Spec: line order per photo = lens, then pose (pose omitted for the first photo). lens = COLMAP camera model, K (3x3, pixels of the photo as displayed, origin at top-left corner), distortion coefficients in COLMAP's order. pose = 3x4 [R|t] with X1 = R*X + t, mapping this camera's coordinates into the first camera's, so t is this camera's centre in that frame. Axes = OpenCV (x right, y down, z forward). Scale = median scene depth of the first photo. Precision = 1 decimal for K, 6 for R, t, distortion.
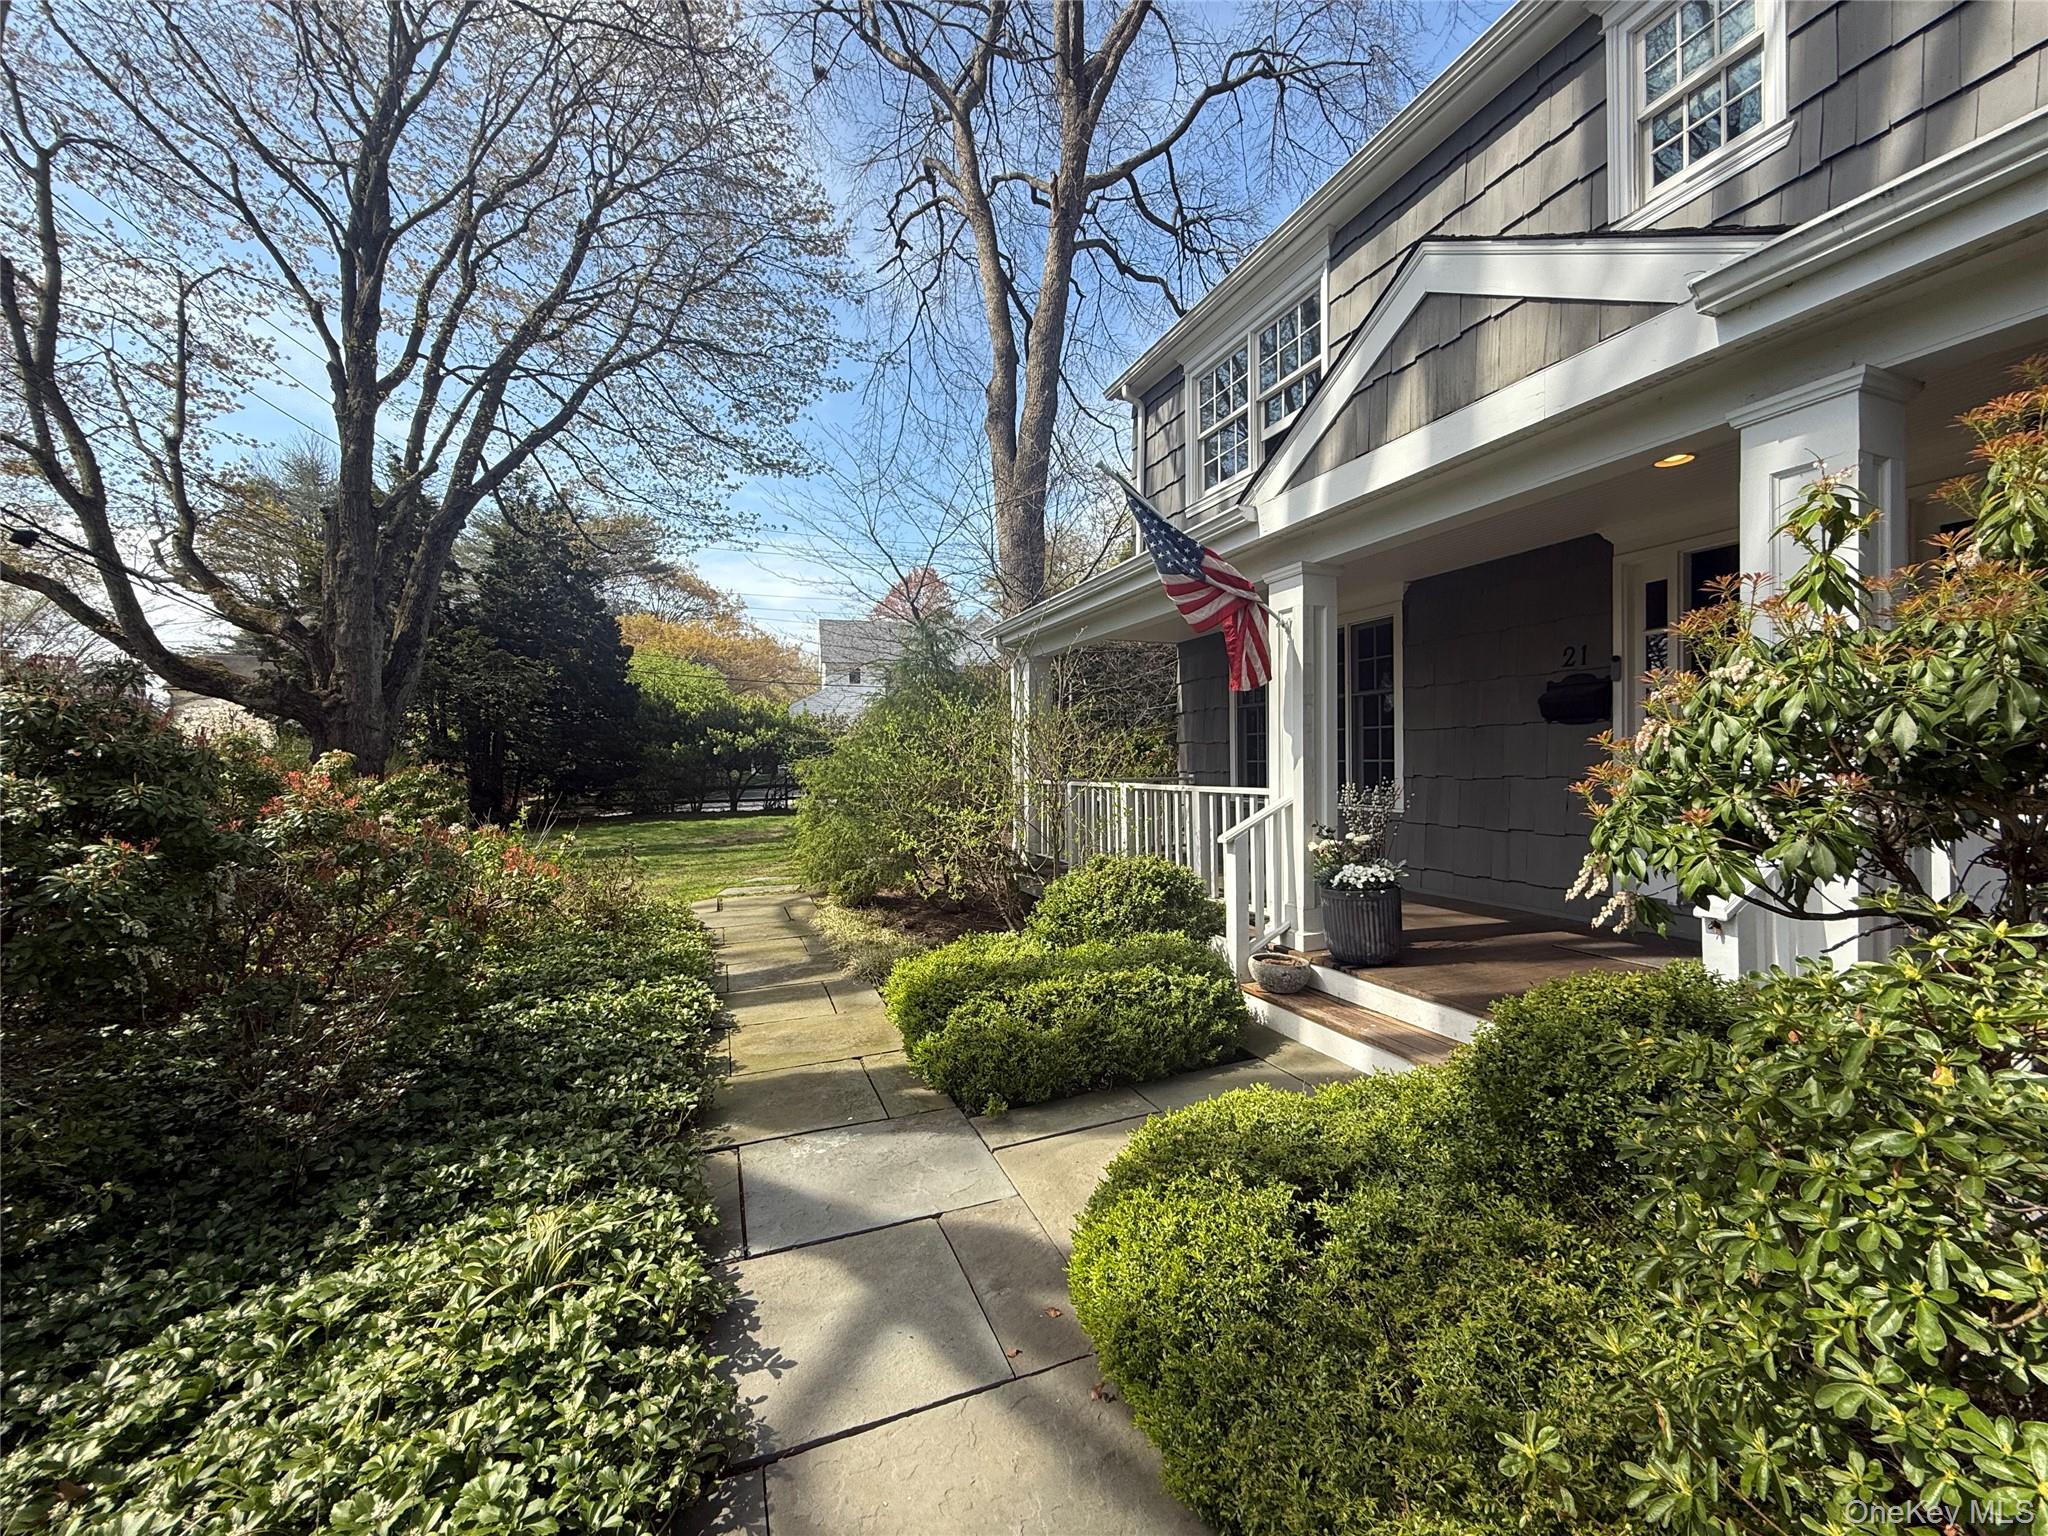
lens RADIAL K [[810.0, 0, 1023.9], [0, 810.0, 766.5], [0, 0, 1]] dist [-0.003569, -0.000220]
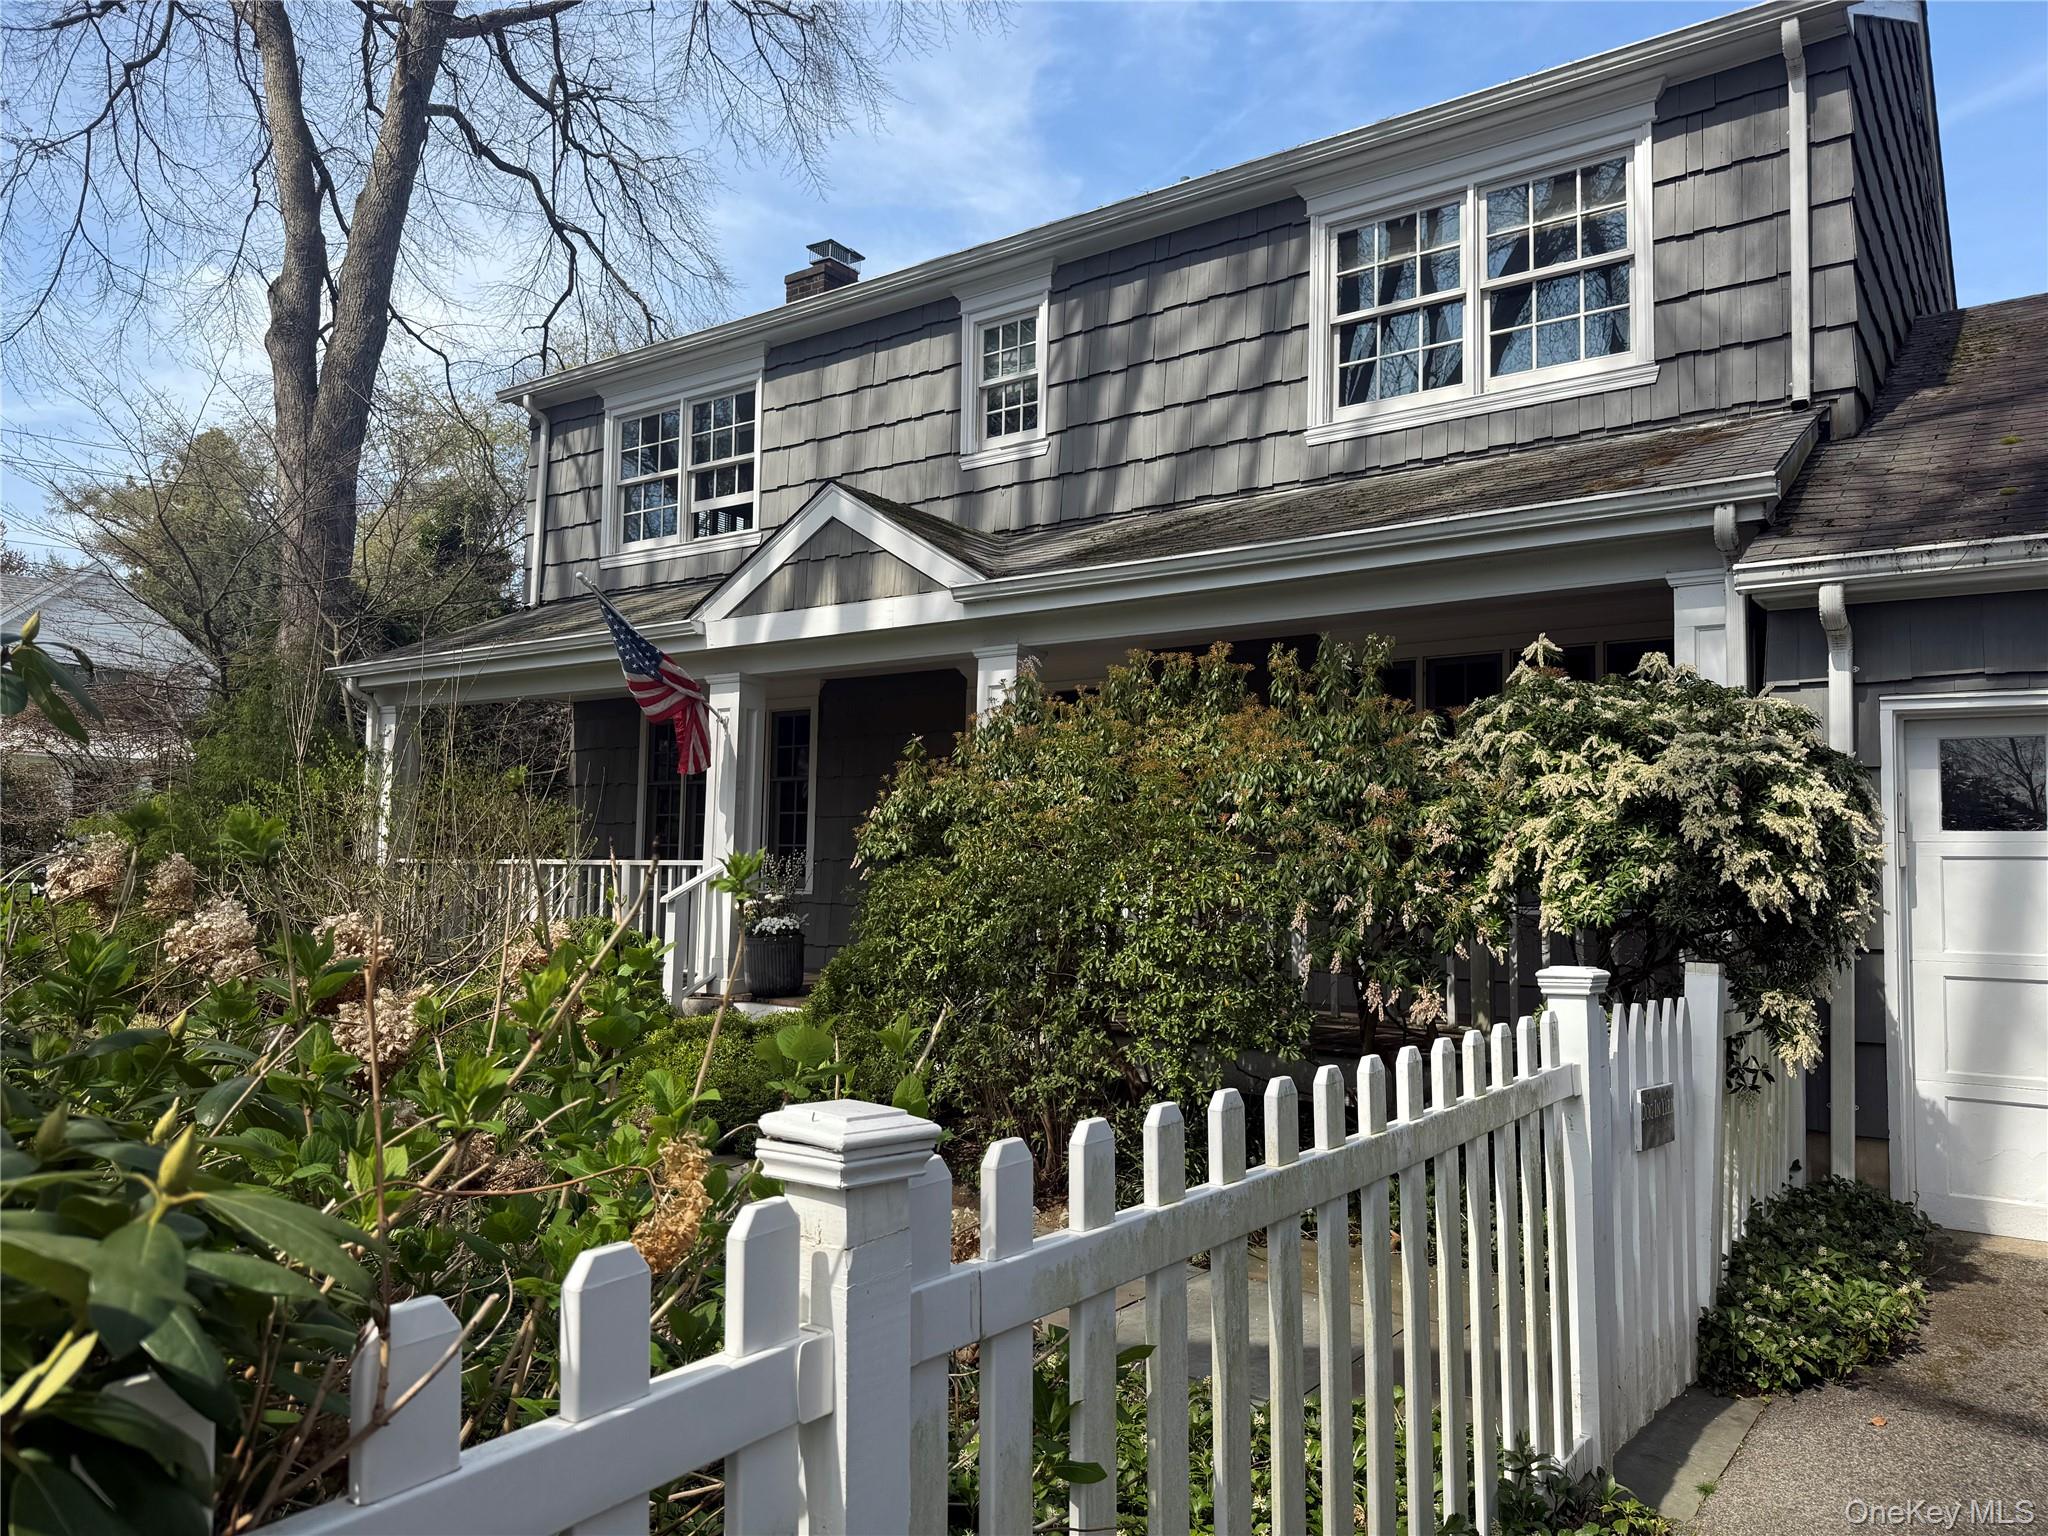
lens RADIAL K [[1412.9, 0, 1033.0], [0, 1412.9, 768.6], [0, 0, 1]] dist [0.050370, -0.003789]
pose [[0.836316, 0.064742, 0.544412, -0.425625], [-0.021434, 0.996105, -0.085530, 0.064036], [-0.547829, 0.059861, 0.834446, -0.985609]]
